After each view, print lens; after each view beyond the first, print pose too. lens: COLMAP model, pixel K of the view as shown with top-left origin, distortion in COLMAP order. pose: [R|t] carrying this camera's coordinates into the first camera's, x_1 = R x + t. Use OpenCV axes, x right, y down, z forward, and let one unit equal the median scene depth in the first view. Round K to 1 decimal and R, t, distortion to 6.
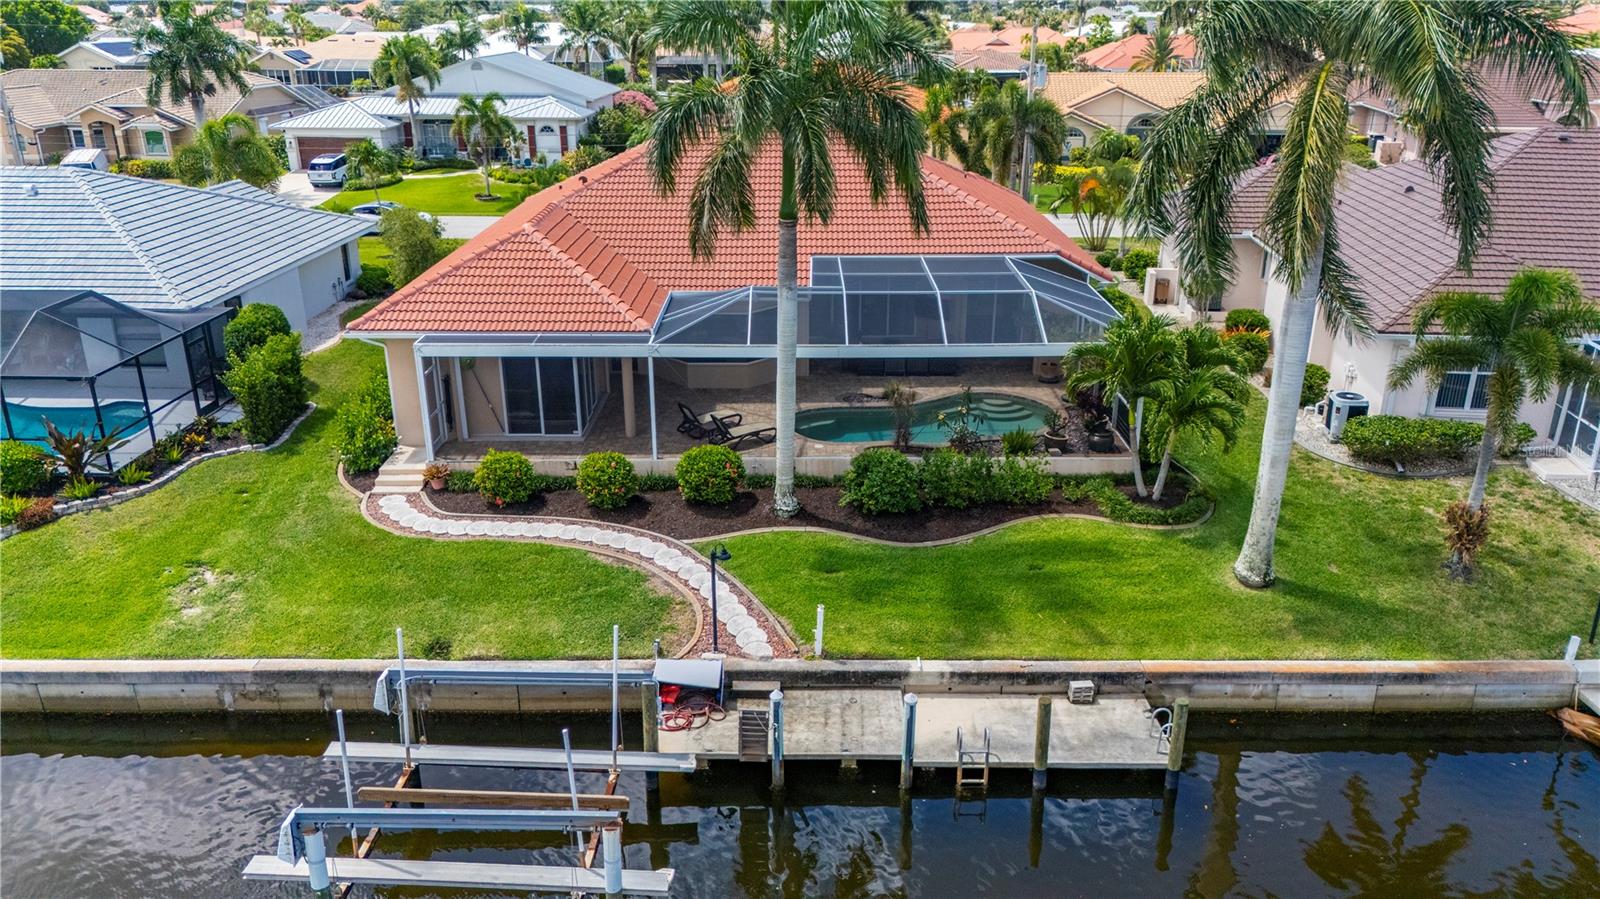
lens RADIAL K [[1182.0, 0, 800.0], [0, 1182.0, 449.5], [0, 0, 1]] dist [0.079482, -0.081533]
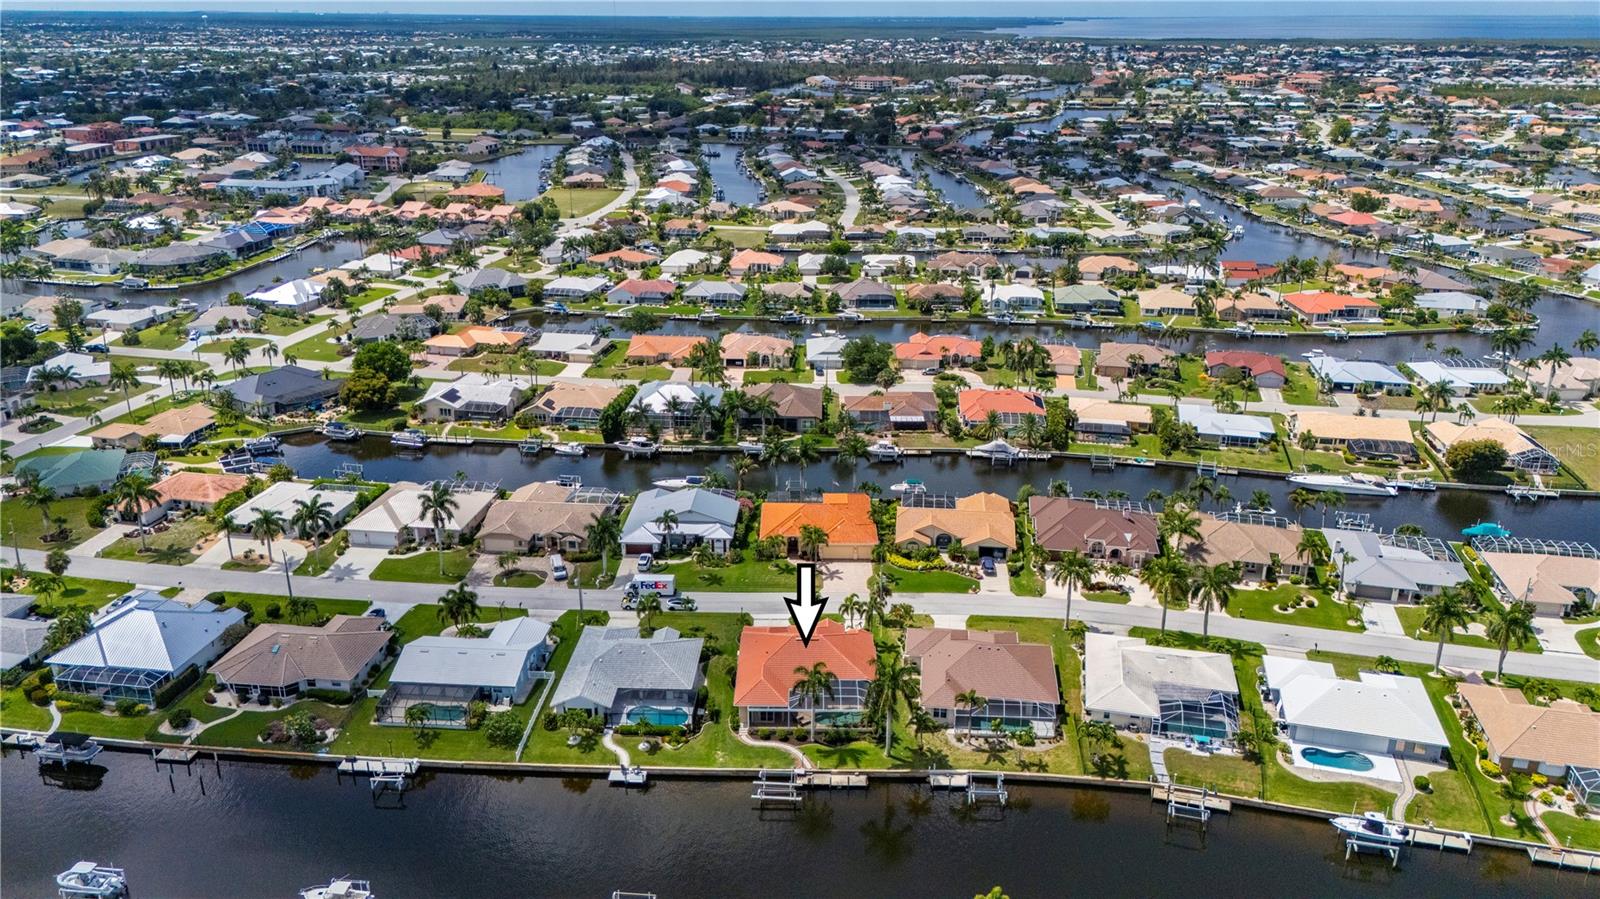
lens RADIAL K [[1182.0, 0, 800.0], [0, 1182.0, 449.5], [0, 0, 1]] dist [0.079482, -0.081533]
pose [[0.999970, 0.007633, -0.001443, -0.075525], [-0.007641, 0.999954, -0.005778, -1.301672], [0.001399, 0.005789, 0.999982, -4.689185]]
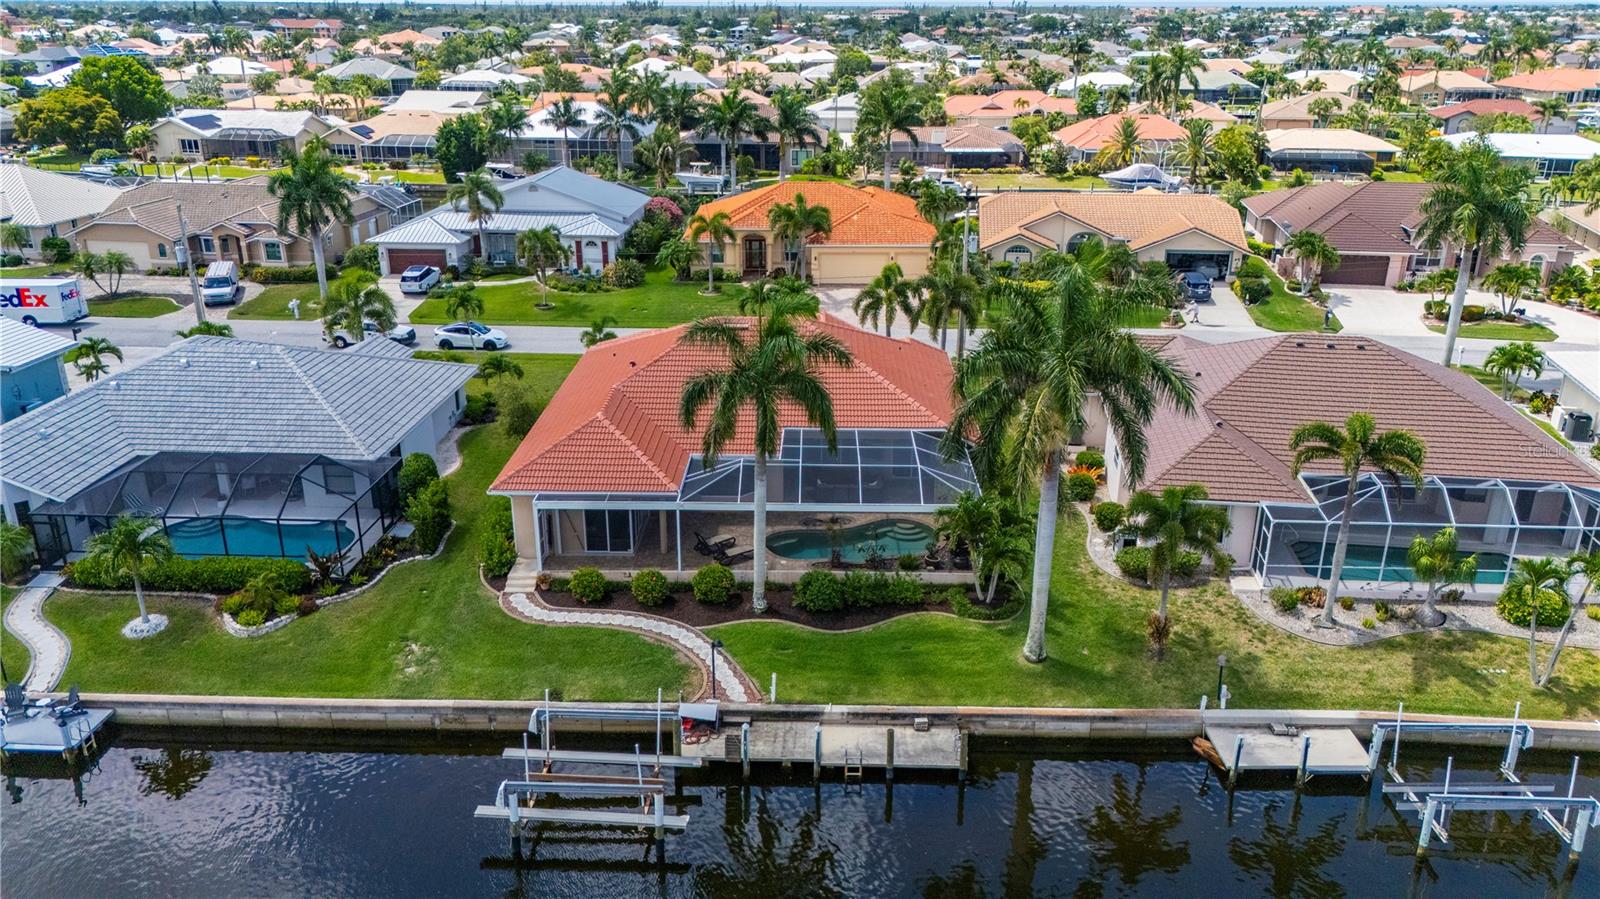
lens RADIAL K [[1182.0, 0, 800.0], [0, 1182.0, 449.5], [0, 0, 1]] dist [0.079482, -0.081533]
pose [[0.999844, 0.009454, -0.014901, 0.063711], [-0.009496, 0.999951, -0.002756, -0.158259], [0.014874, 0.002897, 0.999885, -0.612258]]
